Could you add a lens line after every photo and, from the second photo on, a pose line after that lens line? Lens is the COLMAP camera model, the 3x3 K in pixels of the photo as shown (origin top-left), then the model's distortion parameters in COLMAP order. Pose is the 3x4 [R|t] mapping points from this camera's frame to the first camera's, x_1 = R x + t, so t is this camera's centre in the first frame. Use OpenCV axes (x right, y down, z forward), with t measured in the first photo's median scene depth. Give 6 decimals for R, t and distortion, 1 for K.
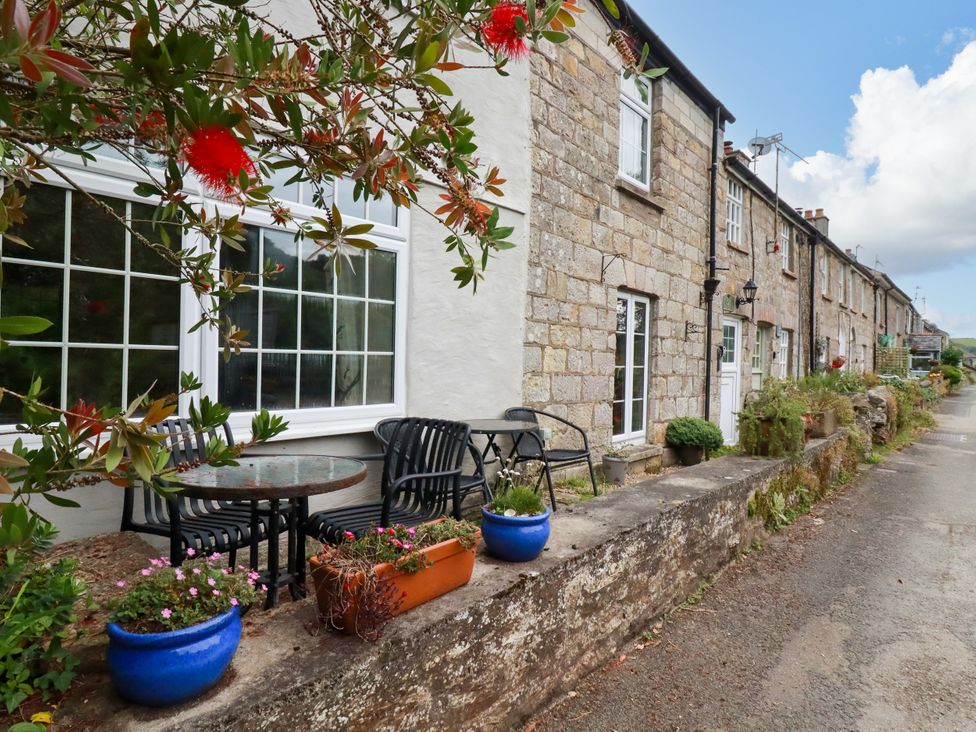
lens RADIAL K [[510.3, 0, 487.3], [0, 510.3, 371.2], [0, 0, 1]] dist [-0.000026, -0.009536]
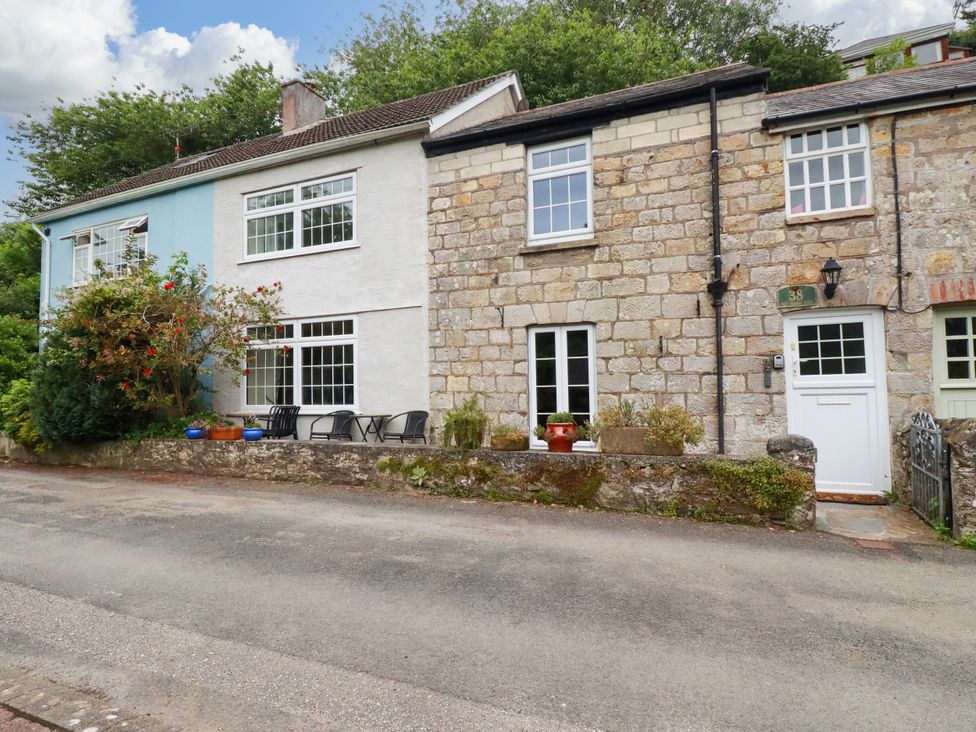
lens RADIAL K [[510.3, 0, 487.4], [0, 510.3, 370.1], [0, 0, 1]] dist [-0.000026, -0.009536]
pose [[0.365640, -0.056616, -0.929033, 1.750446], [0.003196, 0.998219, -0.059574, 0.033308], [0.930751, 0.018813, 0.365170, 0.516208]]
